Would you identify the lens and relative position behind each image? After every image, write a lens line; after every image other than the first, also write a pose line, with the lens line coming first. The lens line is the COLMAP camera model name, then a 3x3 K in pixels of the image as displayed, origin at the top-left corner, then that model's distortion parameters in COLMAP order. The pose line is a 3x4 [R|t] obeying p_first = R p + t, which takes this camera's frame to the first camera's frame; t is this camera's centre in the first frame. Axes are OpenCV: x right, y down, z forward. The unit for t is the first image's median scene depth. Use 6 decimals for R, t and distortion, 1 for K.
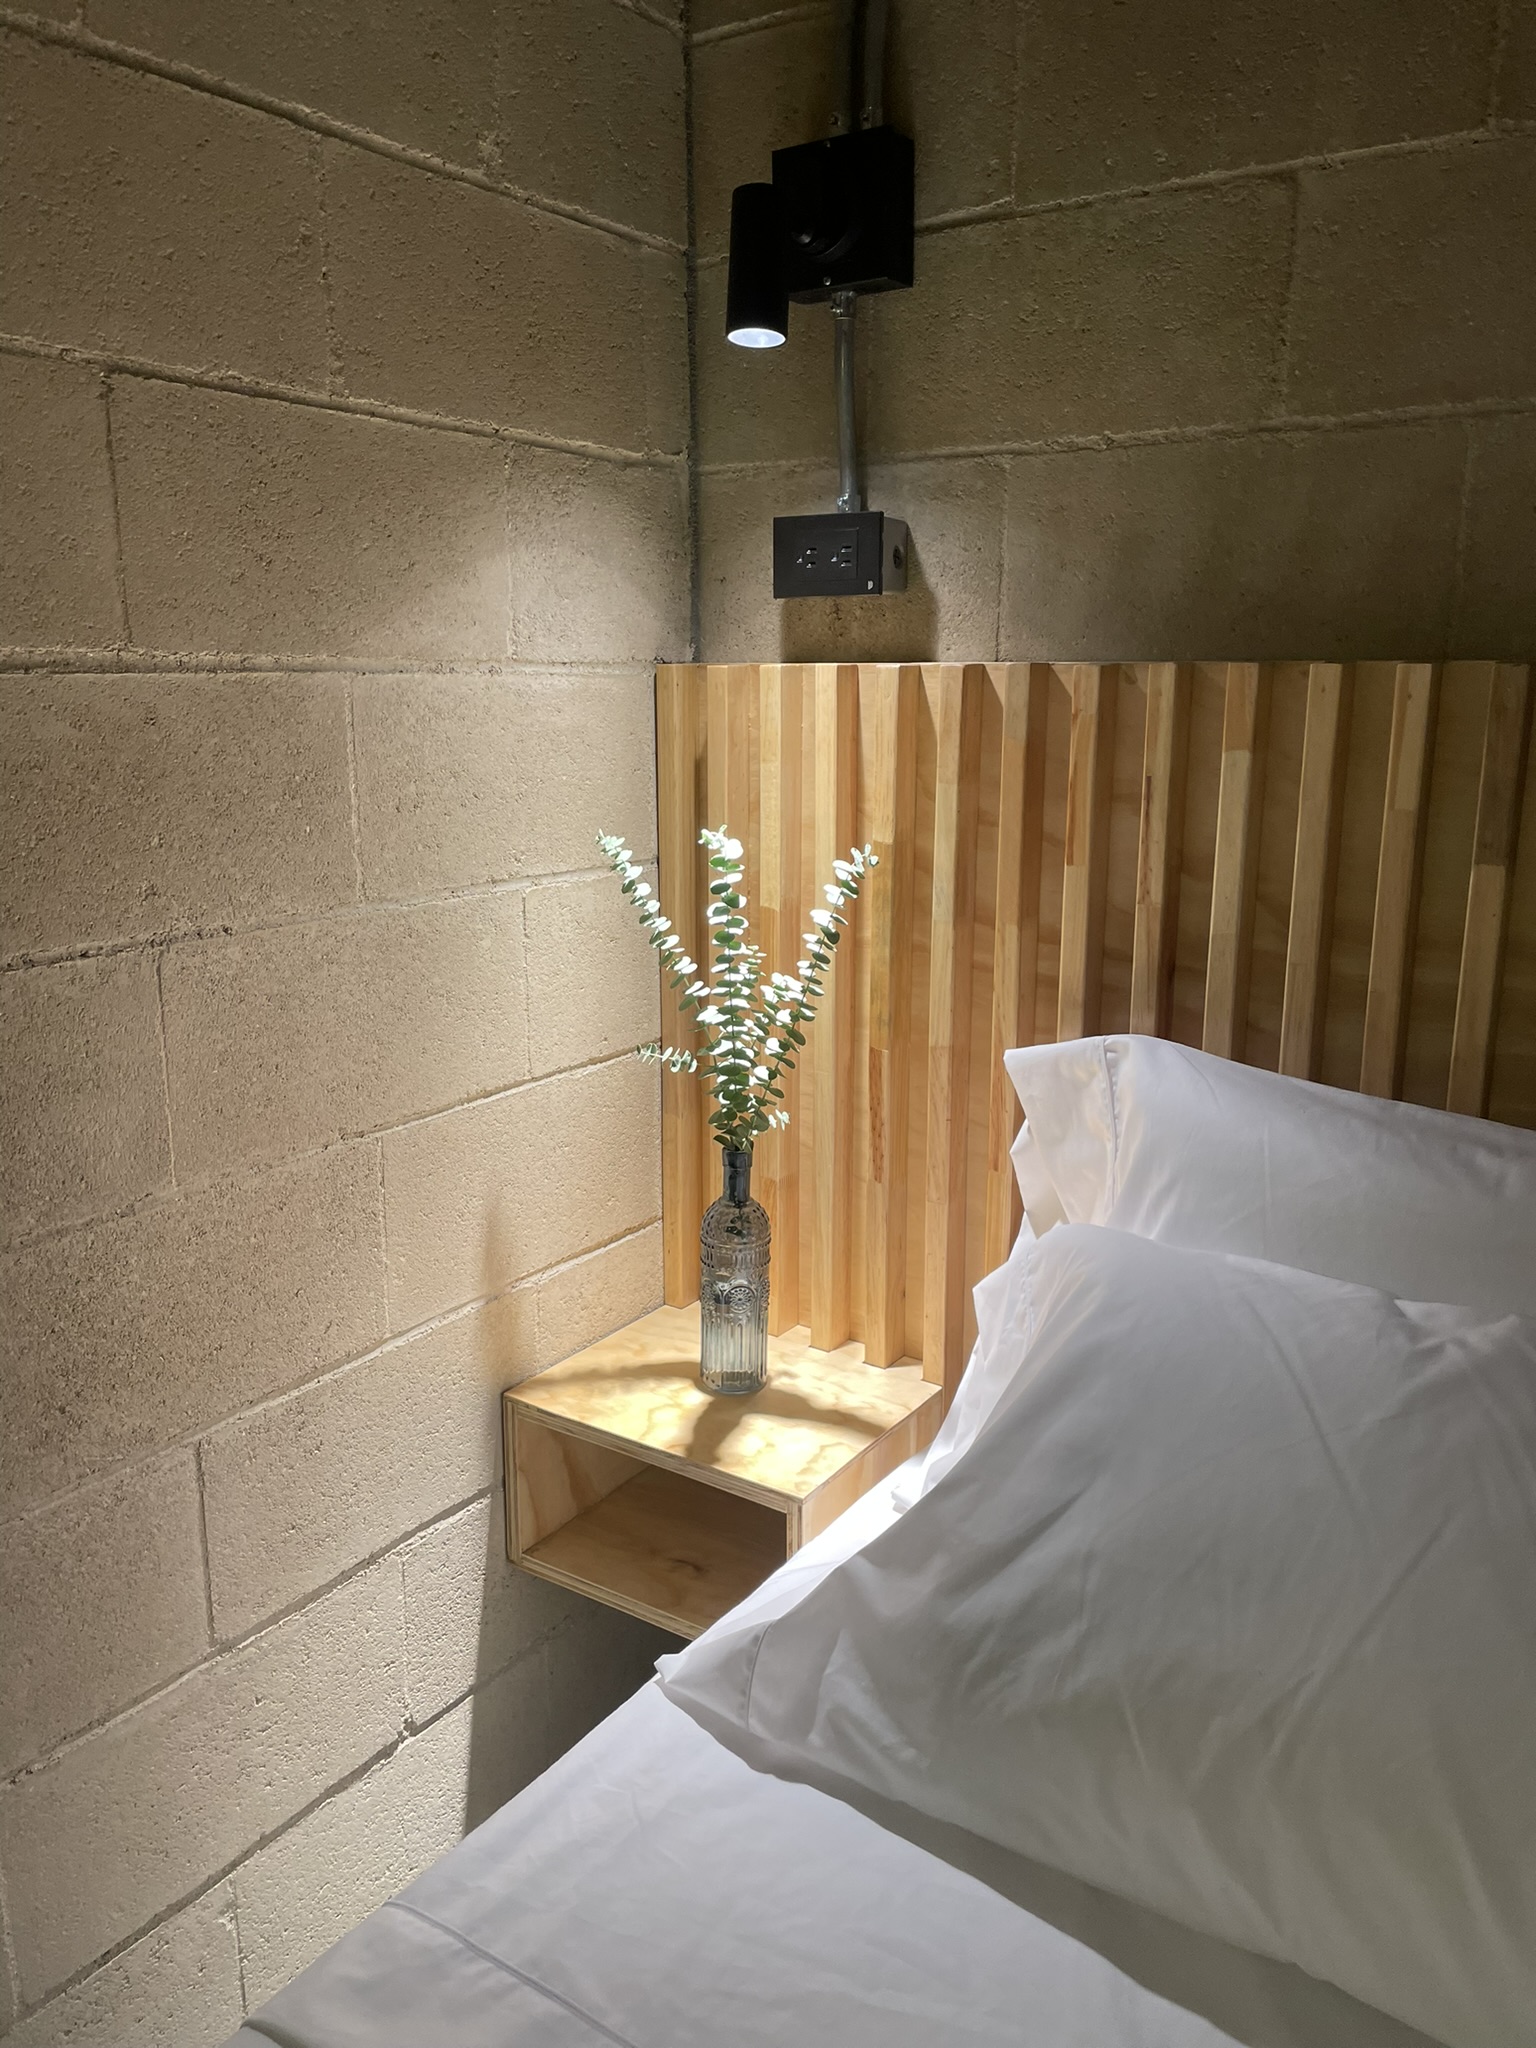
lens RADIAL K [[1567.6, 0, 758.8], [0, 1567.6, 998.3], [0, 0, 1]] dist [0.094517, -0.124399]
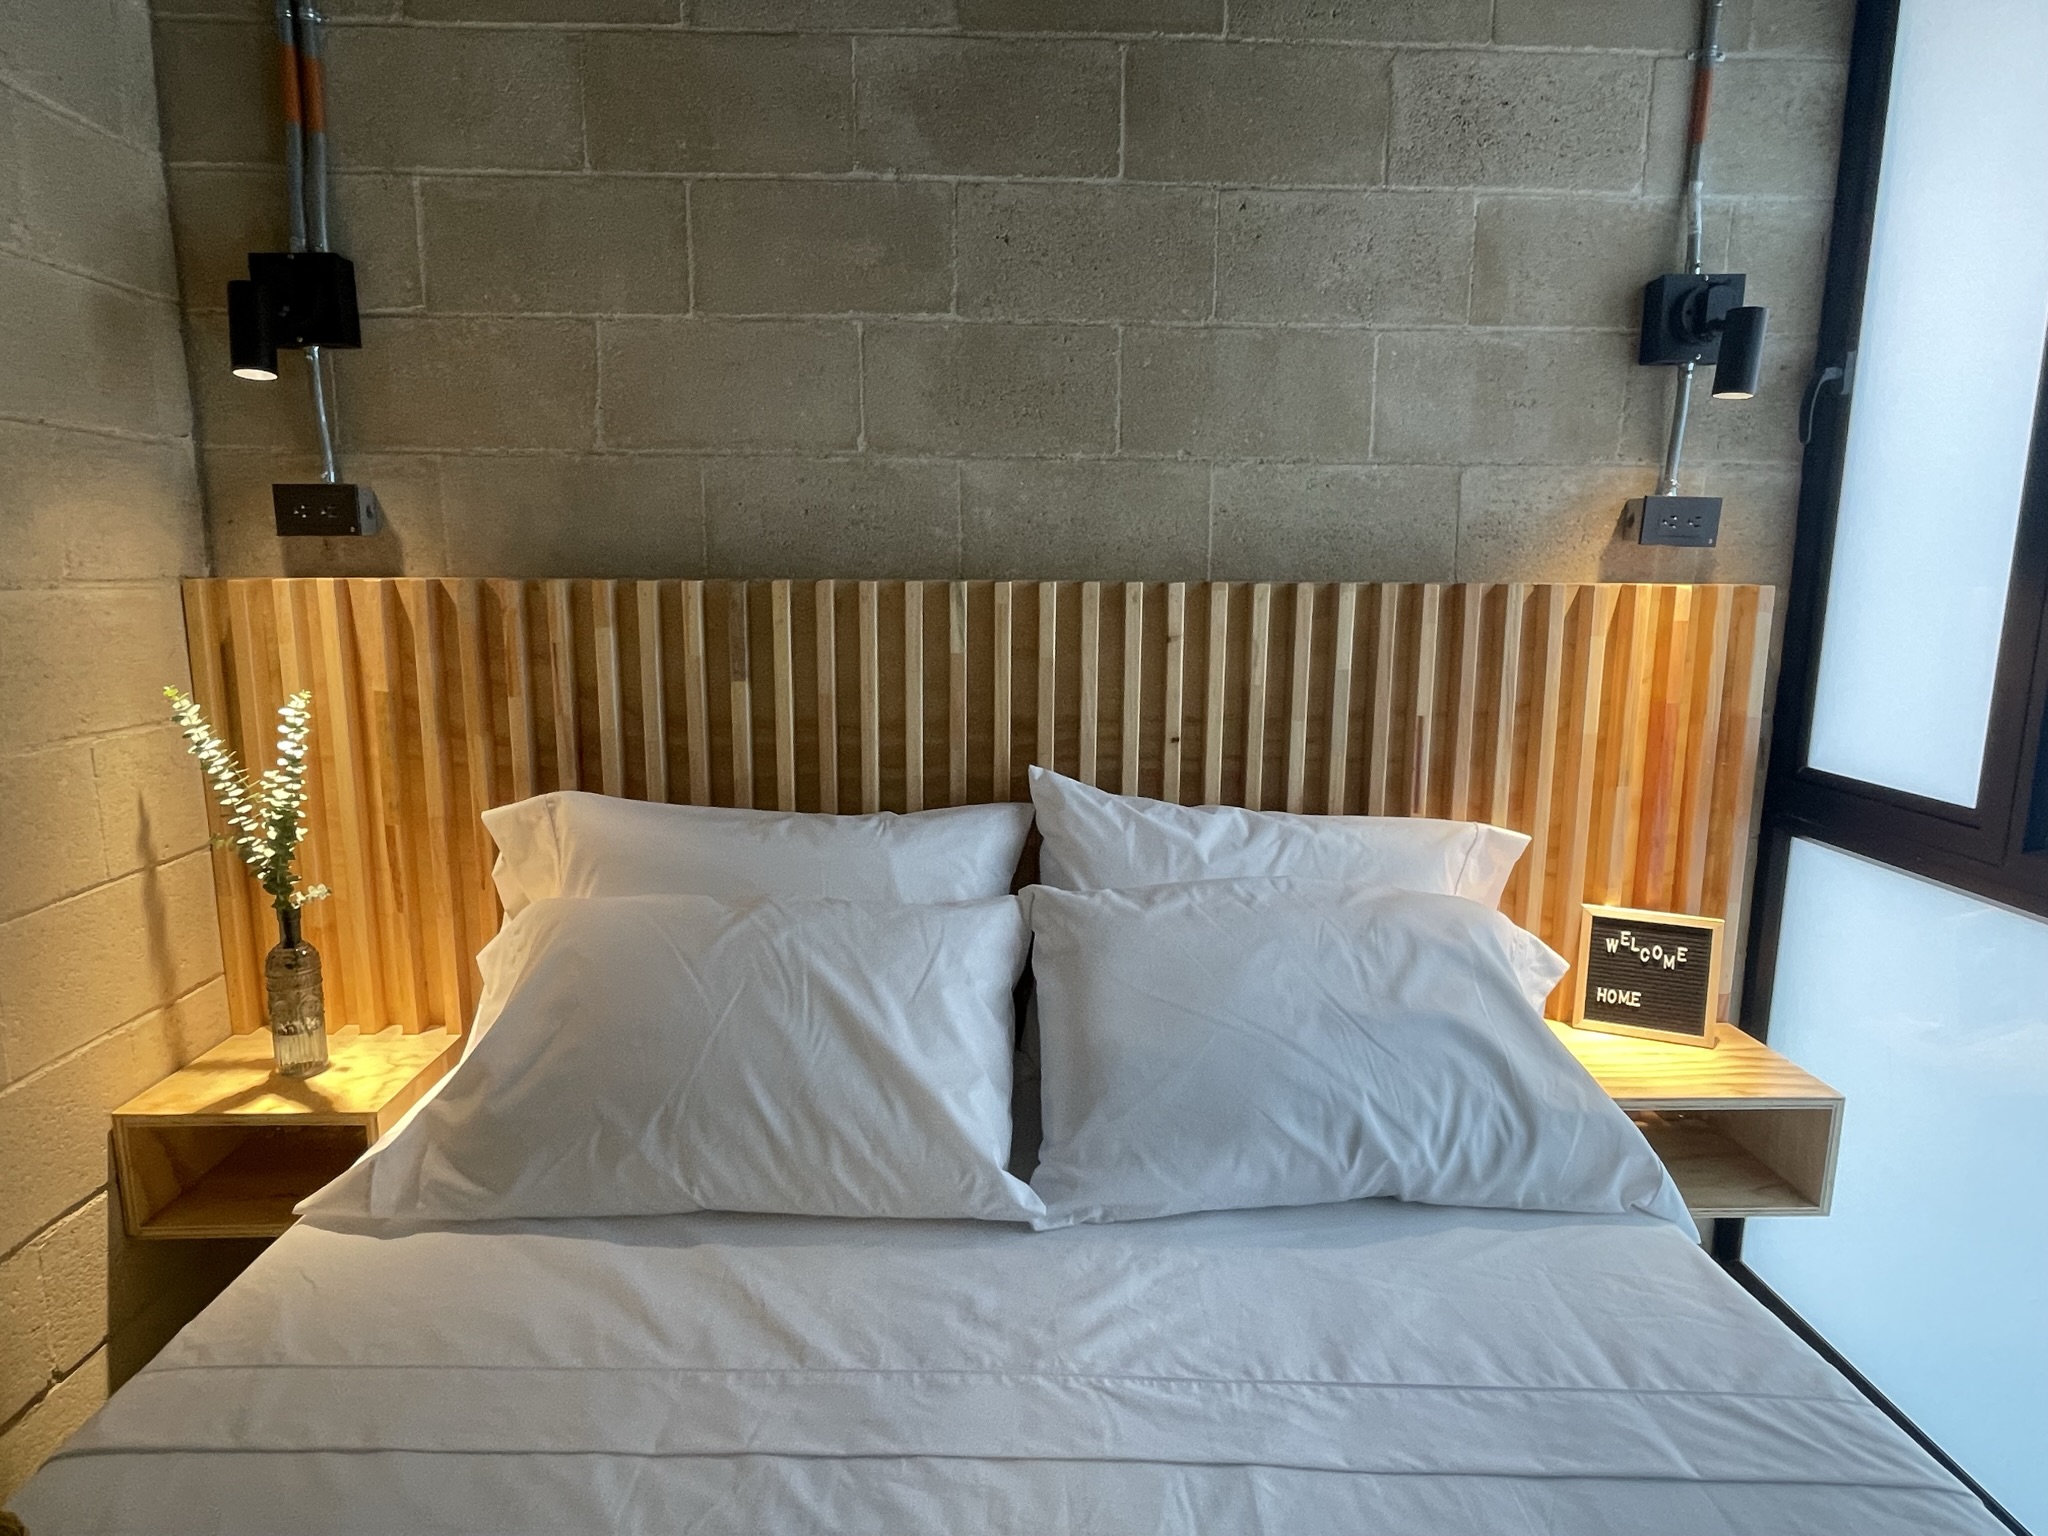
lens RADIAL K [[1141.8, 0, 1025.4], [0, 1141.8, 753.4], [0, 0, 1]] dist [-0.000969, -0.001715]
pose [[0.800782, -0.095990, 0.591214, -0.085358], [0.121627, 0.992569, -0.003586, 0.043975], [-0.586476, 0.074779, 0.806507, -0.289154]]
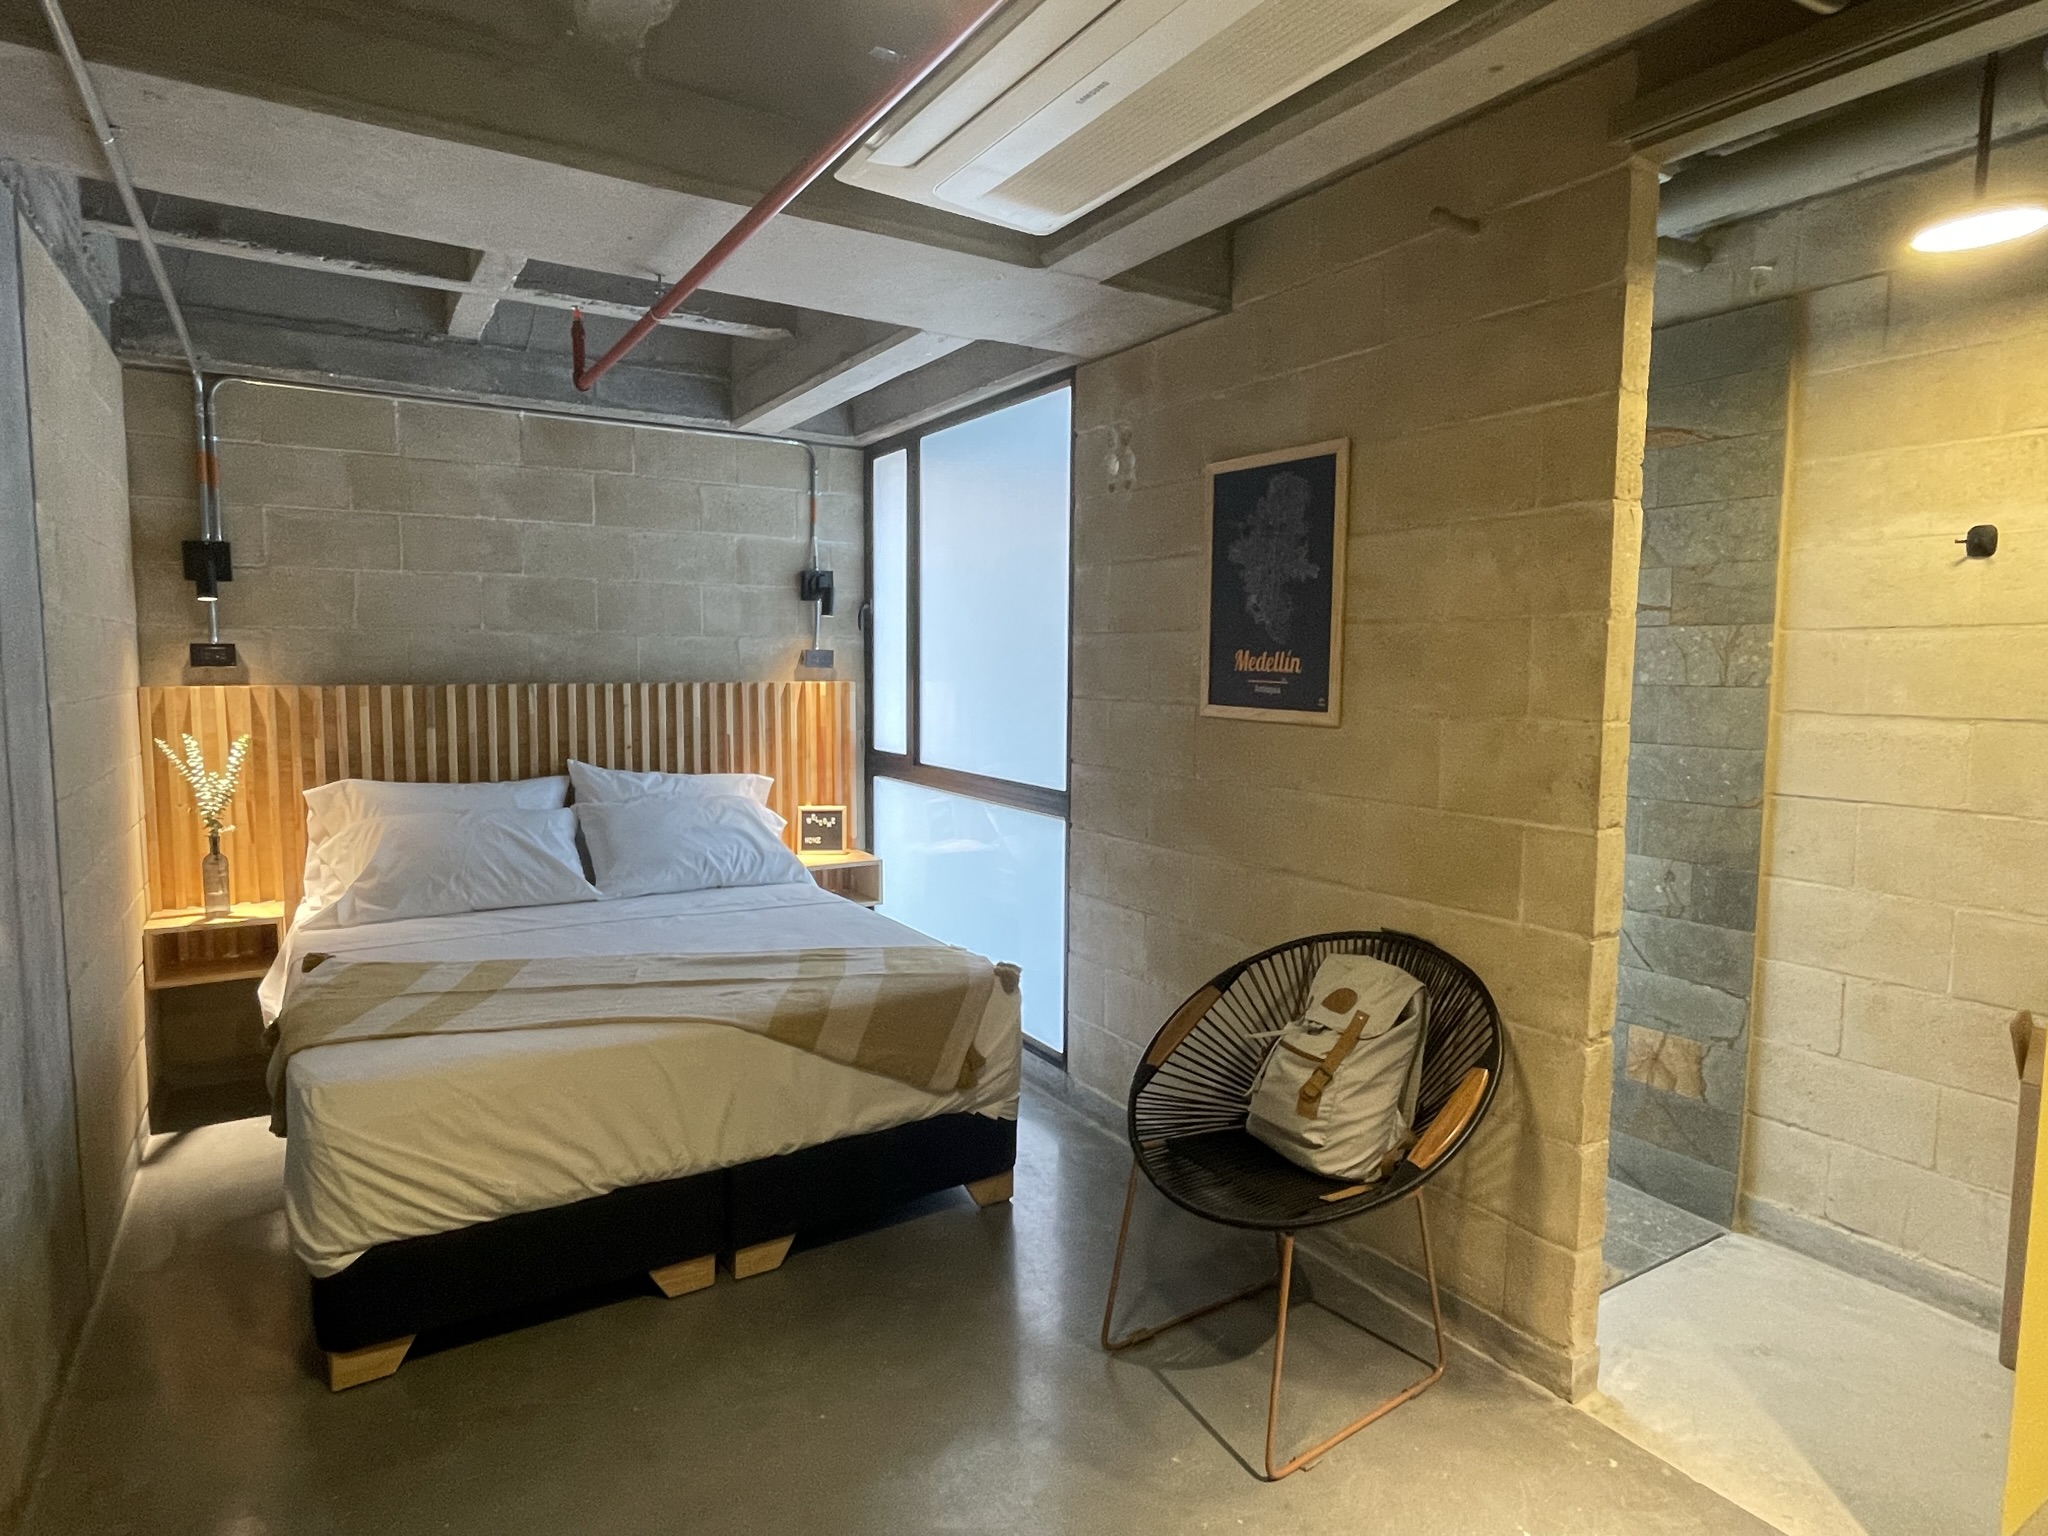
lens RADIAL K [[1141.8, 0, 1031.8], [0, 1141.8, 759.0], [0, 0, 1]] dist [-0.000969, -0.001715]
pose [[0.393268, -0.082700, 0.915697, -1.533066], [0.186150, 0.982482, 0.008785, 0.241334], [-0.900382, 0.167003, 0.401773, -1.522954]]
